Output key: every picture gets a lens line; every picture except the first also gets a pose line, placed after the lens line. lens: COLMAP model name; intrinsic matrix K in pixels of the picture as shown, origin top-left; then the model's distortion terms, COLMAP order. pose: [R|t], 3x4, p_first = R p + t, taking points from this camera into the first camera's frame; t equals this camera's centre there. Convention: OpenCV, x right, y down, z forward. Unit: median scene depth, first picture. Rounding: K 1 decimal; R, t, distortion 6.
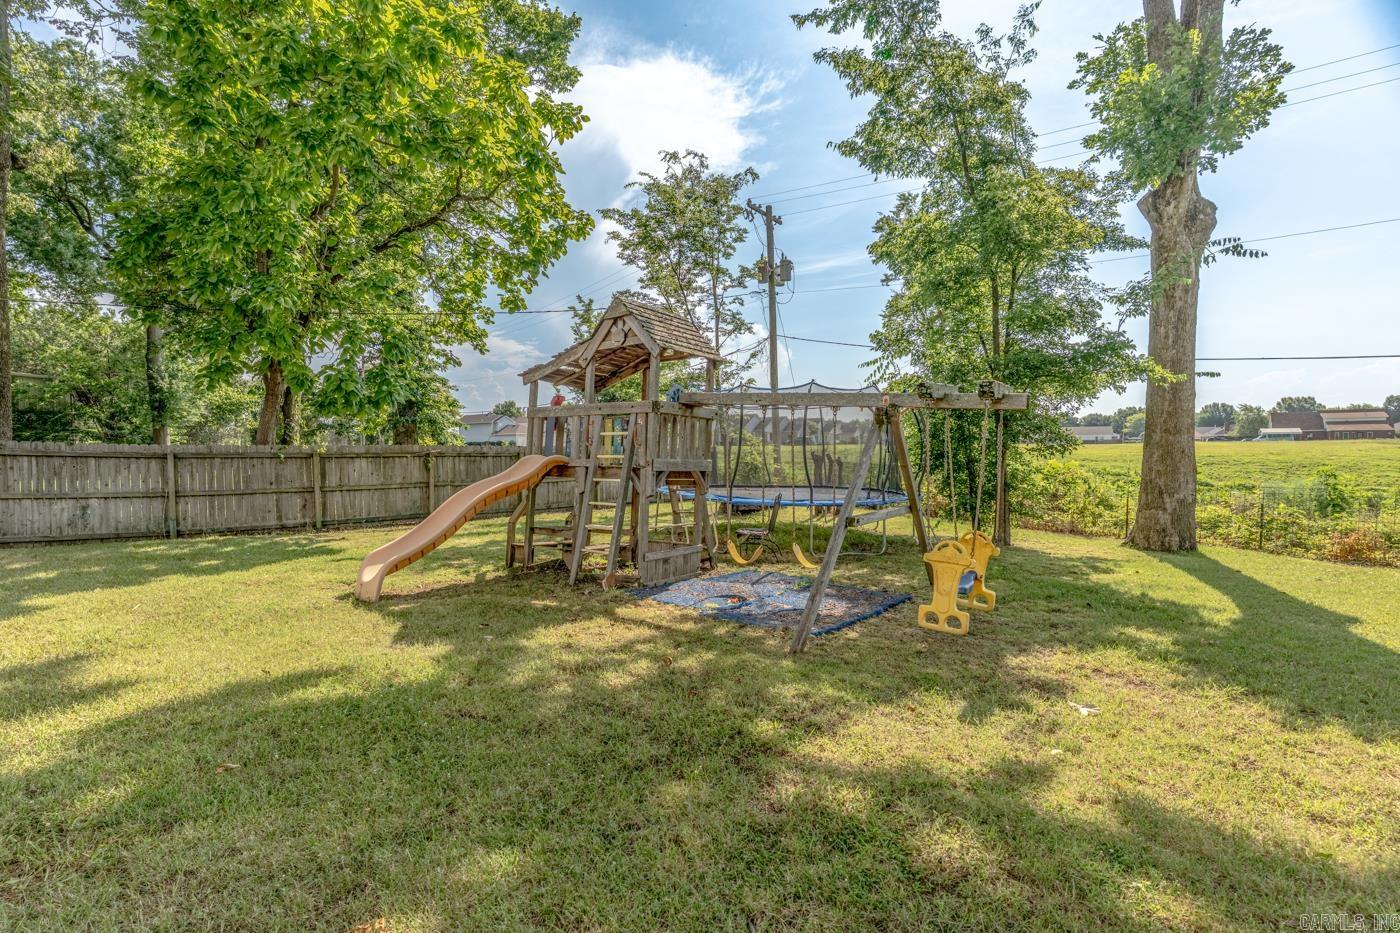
lens RADIAL K [[668.6, 0, 700.0], [0, 668.6, 466.5], [0, 0, 1]] dist [0.001067, 0.001070]
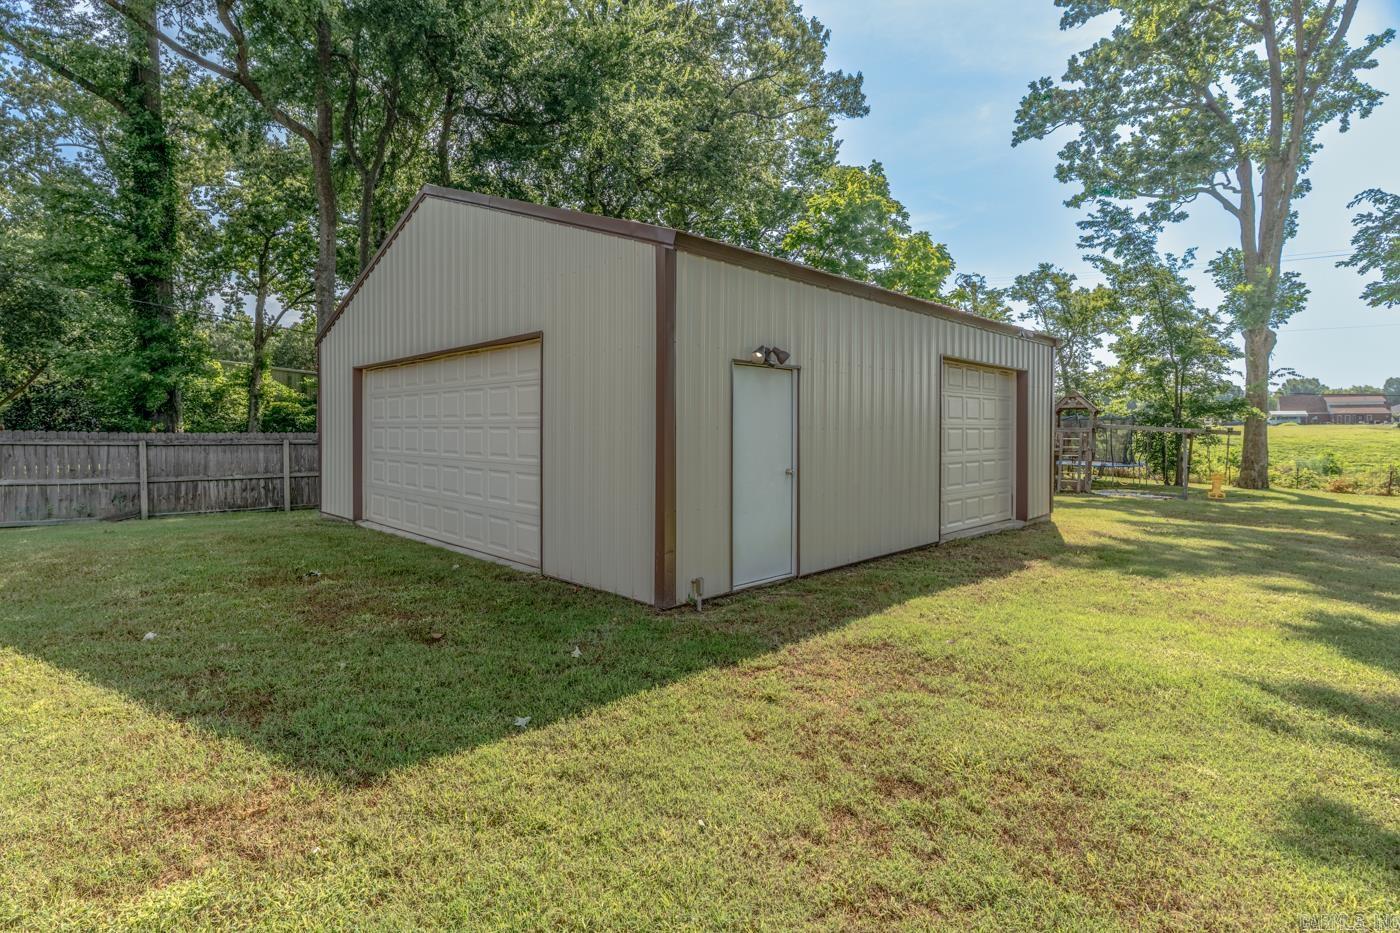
lens RADIAL K [[669.7, 0, 699.2], [0, 669.7, 434.7], [0, 0, 1]] dist [-0.001069, -0.000353]
pose [[0.999987, -0.001413, -0.004903, -1.058377], [0.001330, 0.999855, -0.016976, -0.016268], [0.004926, 0.016970, 0.999844, -1.145879]]
